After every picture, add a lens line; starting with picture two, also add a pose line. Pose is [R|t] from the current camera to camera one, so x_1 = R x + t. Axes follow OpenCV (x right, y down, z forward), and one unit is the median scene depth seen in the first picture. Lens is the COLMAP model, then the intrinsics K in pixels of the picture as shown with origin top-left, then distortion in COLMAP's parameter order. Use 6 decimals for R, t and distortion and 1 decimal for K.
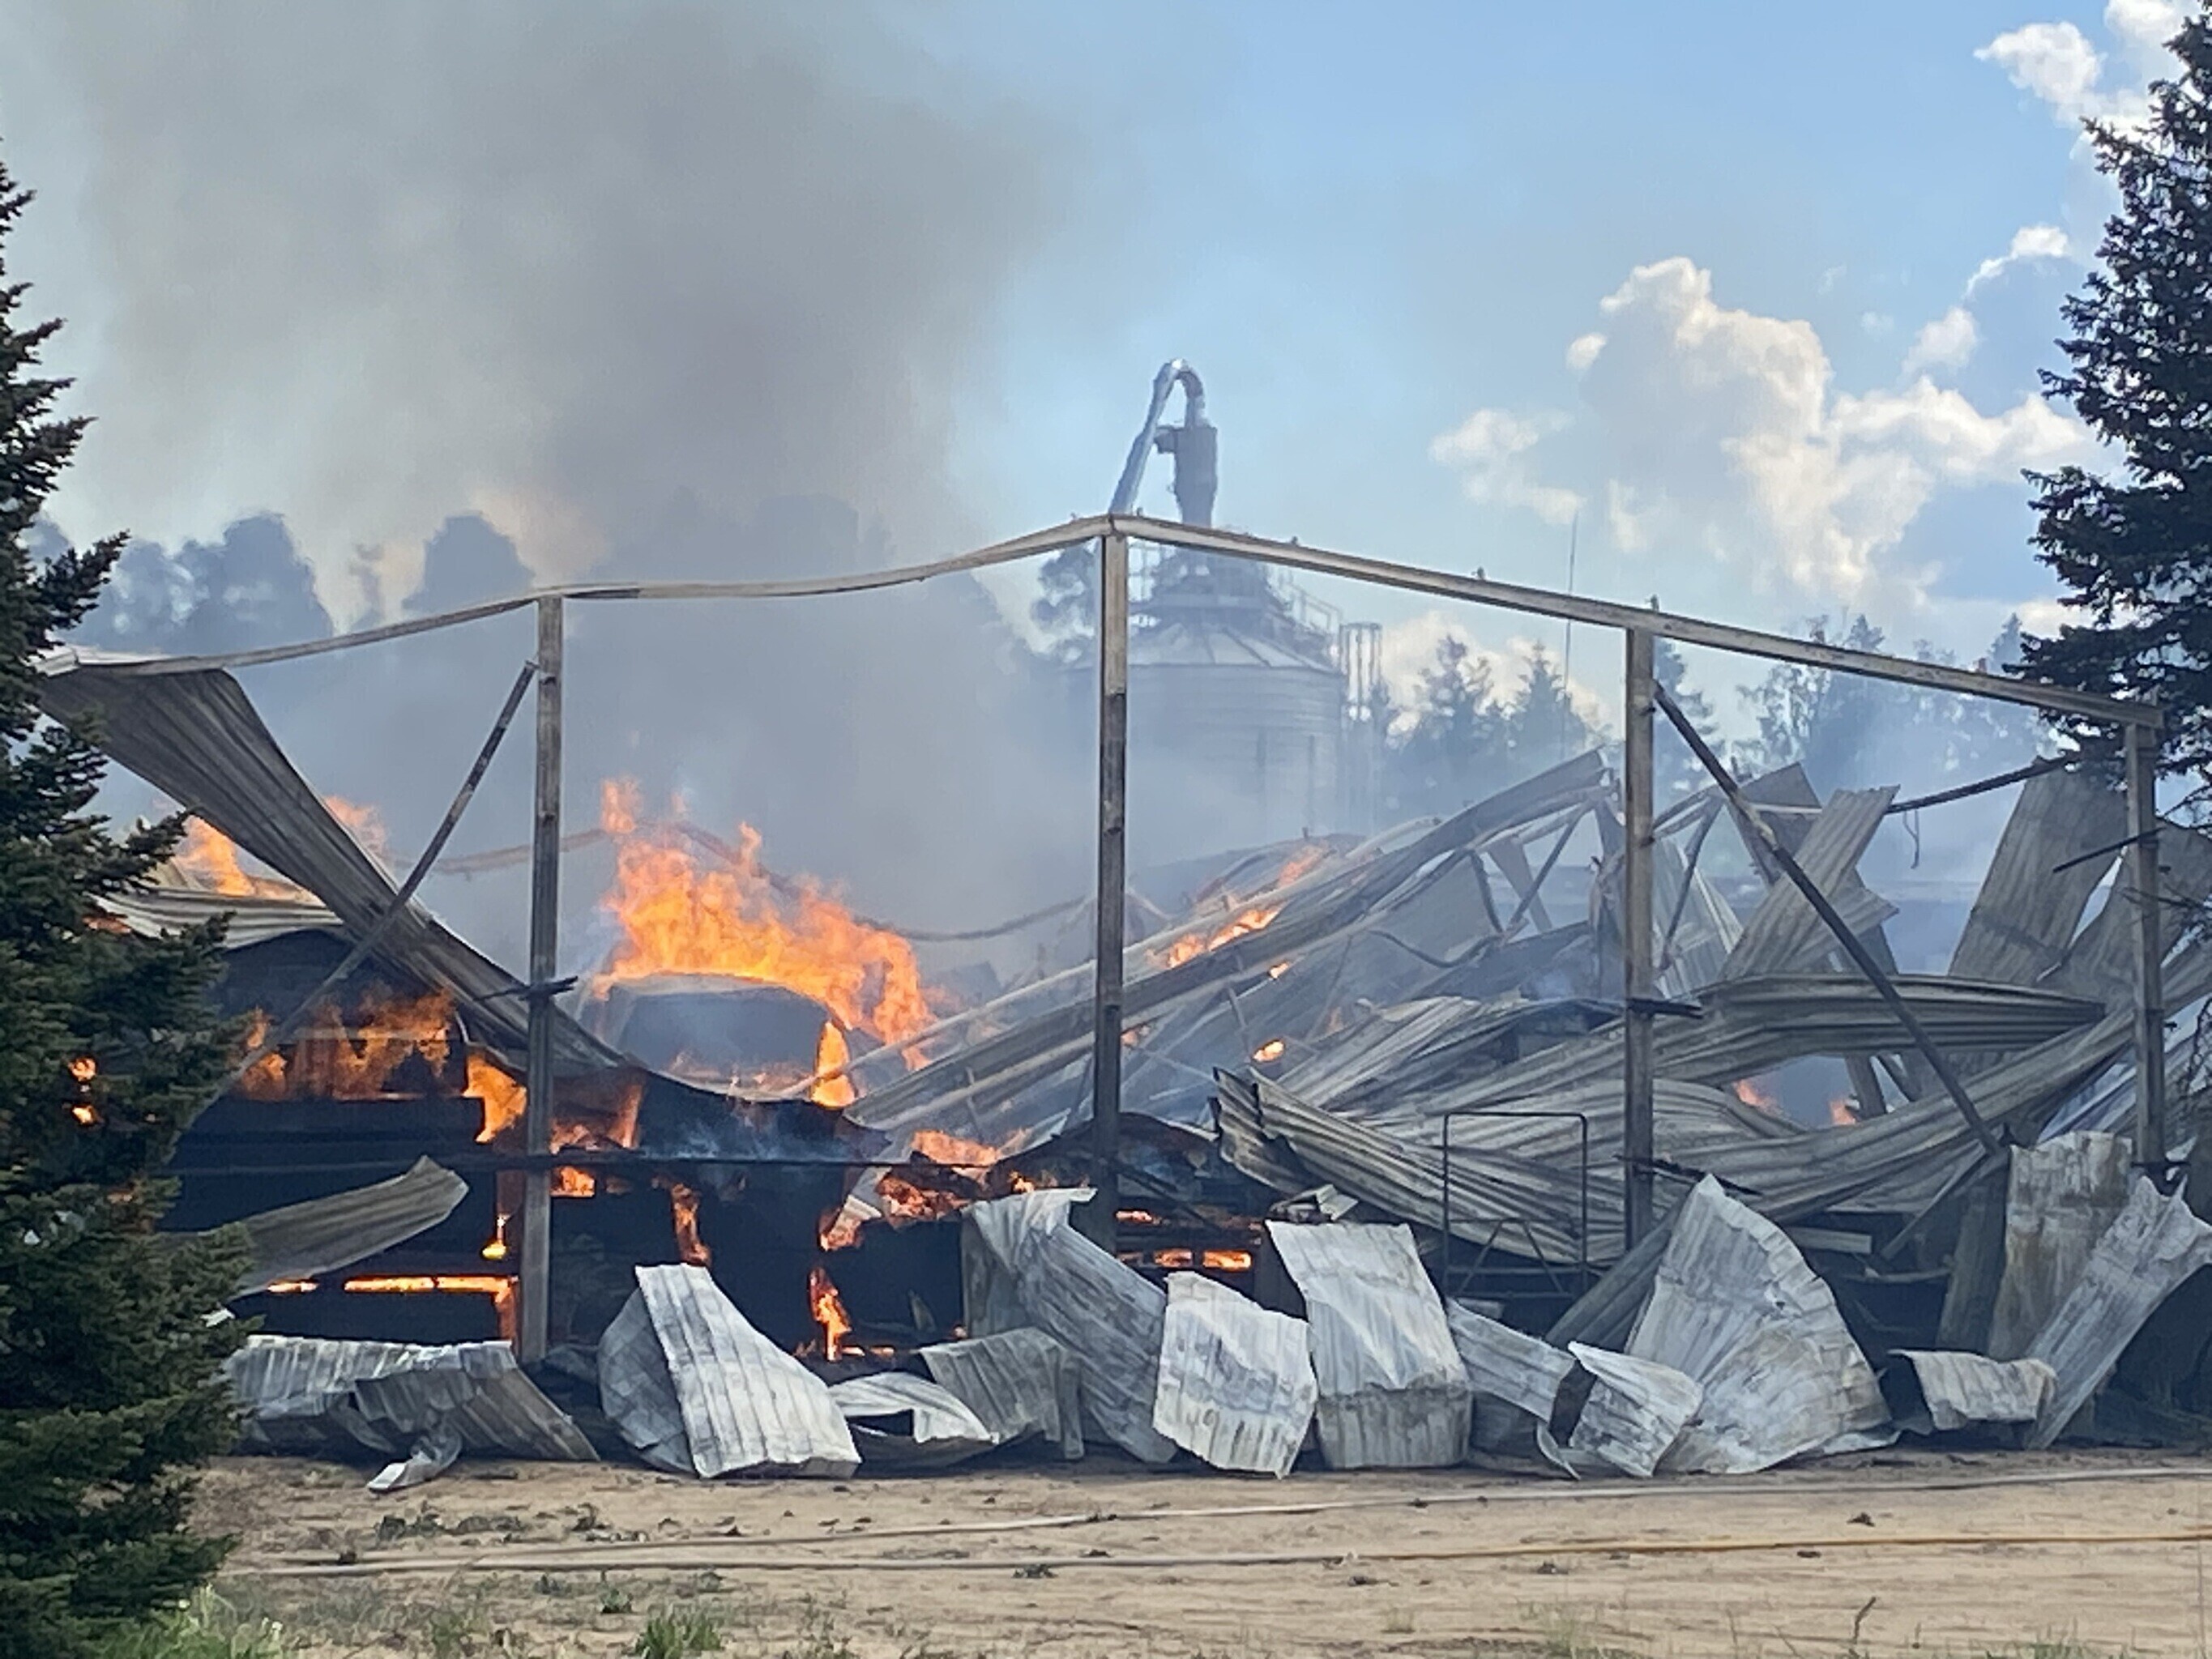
lens RADIAL K [[6434.6, 0, 1105.3], [0, 6434.6, 831.1], [0, 0, 1]] dist [0.169856, 0.000000]
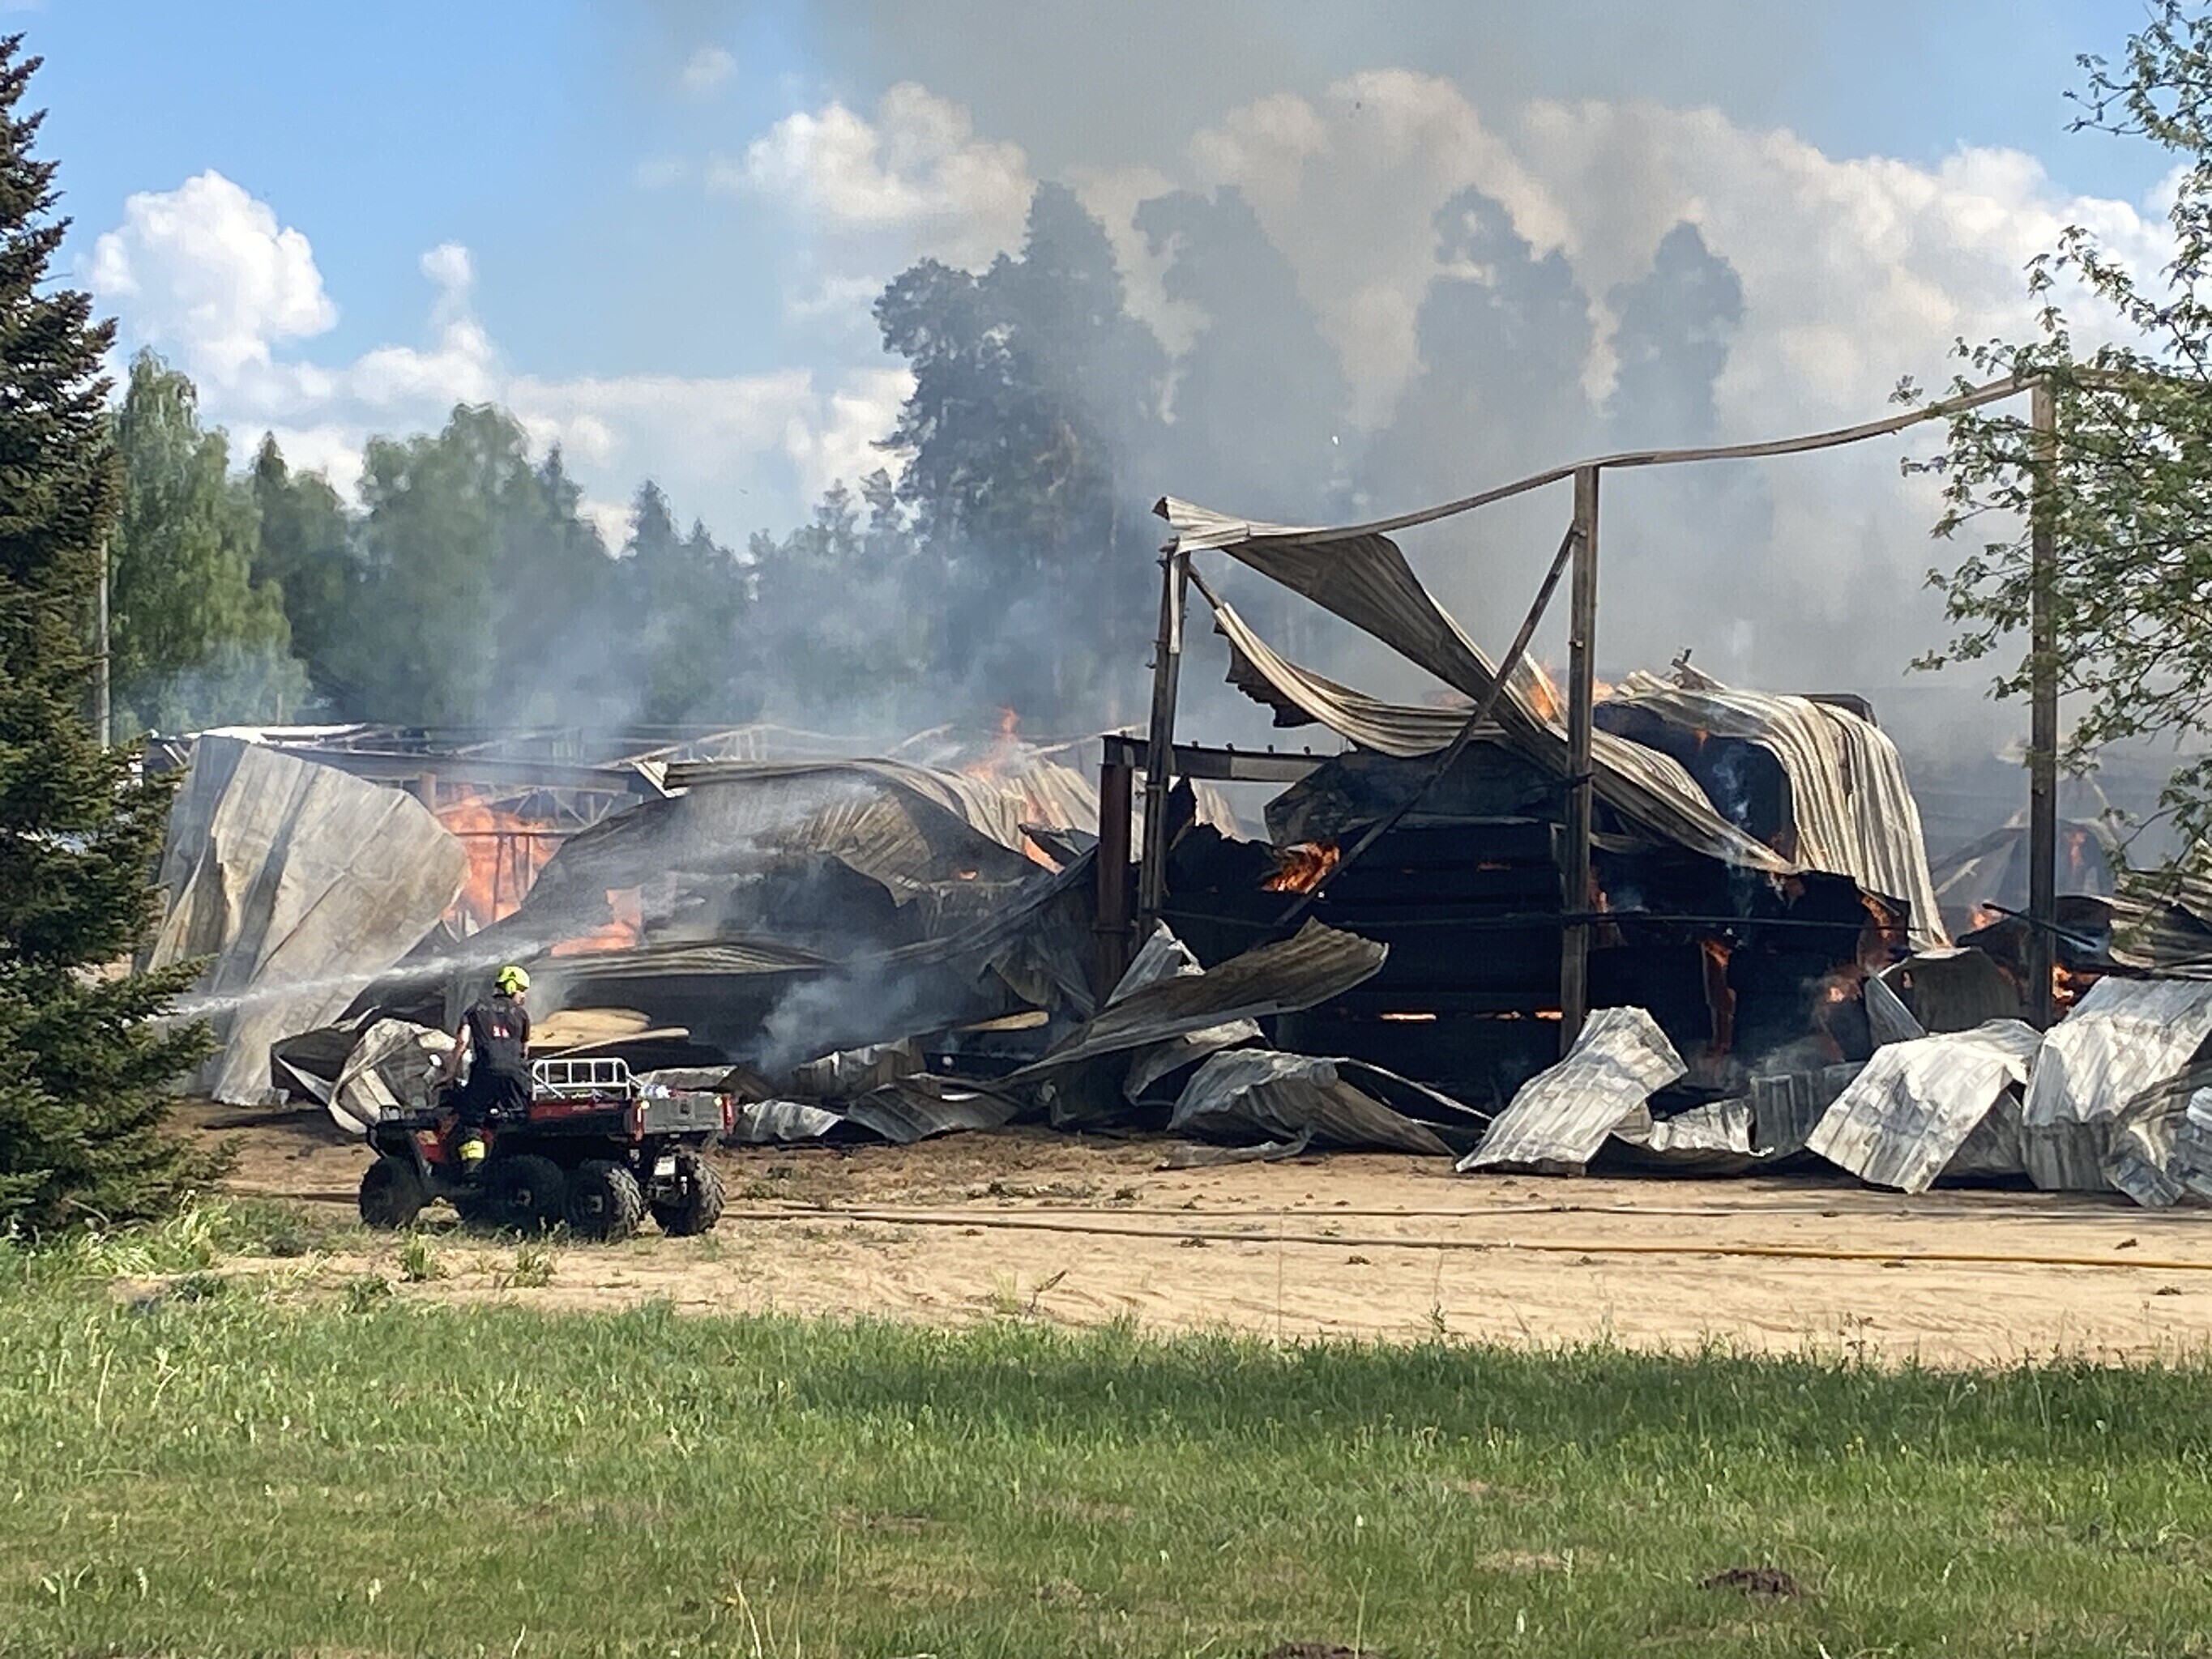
lens RADIAL K [[5192.2, 0, 1125.3], [0, 5192.2, 811.4], [0, 0, 1]] dist [0.283519, 0.000000]
pose [[0.774019, -0.006343, -0.633131, 0.515977], [0.023569, 0.999545, 0.018799, 0.009954], [0.632724, -0.029473, 0.773817, 0.176659]]
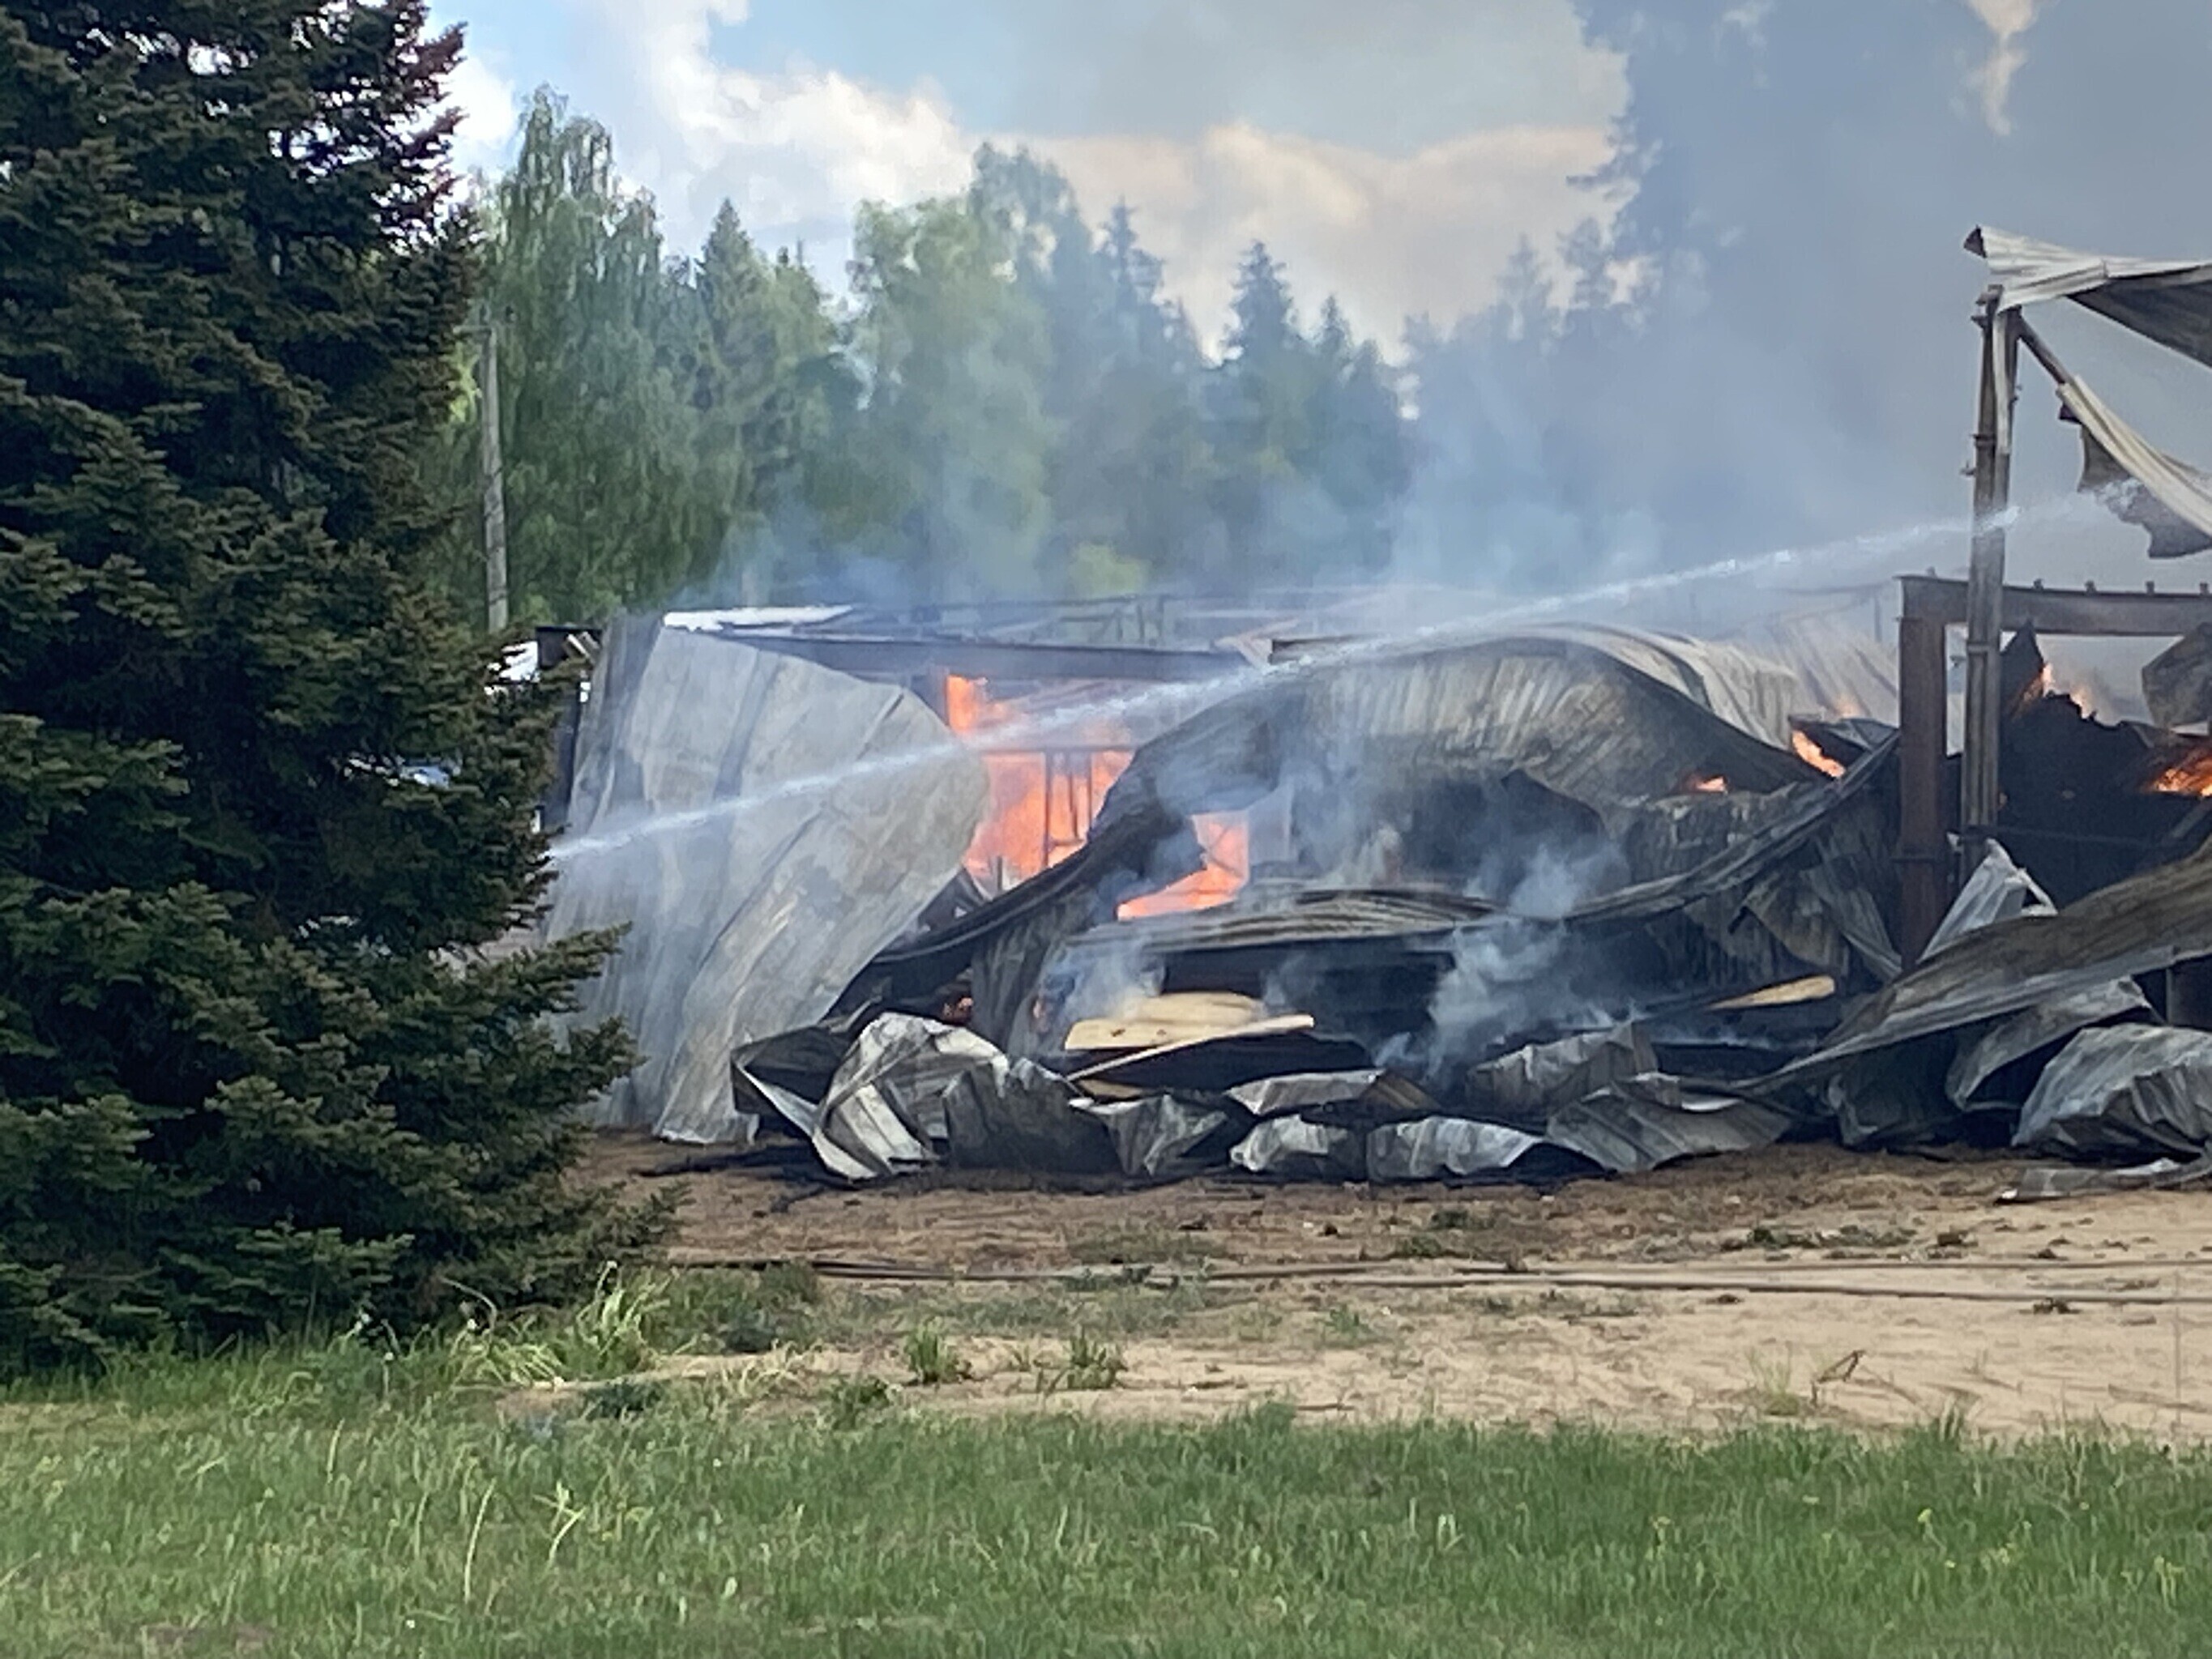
lens RADIAL K [[7393.3, 0, 1228.0], [0, 7393.3, 767.8], [0, 0, 1]] dist [0.264803, 0.000000]
pose [[0.707507, -0.025373, -0.706250, 0.508474], [0.058014, 0.998068, 0.022261, 0.012570], [0.704321, -0.056723, 0.707612, 0.190500]]
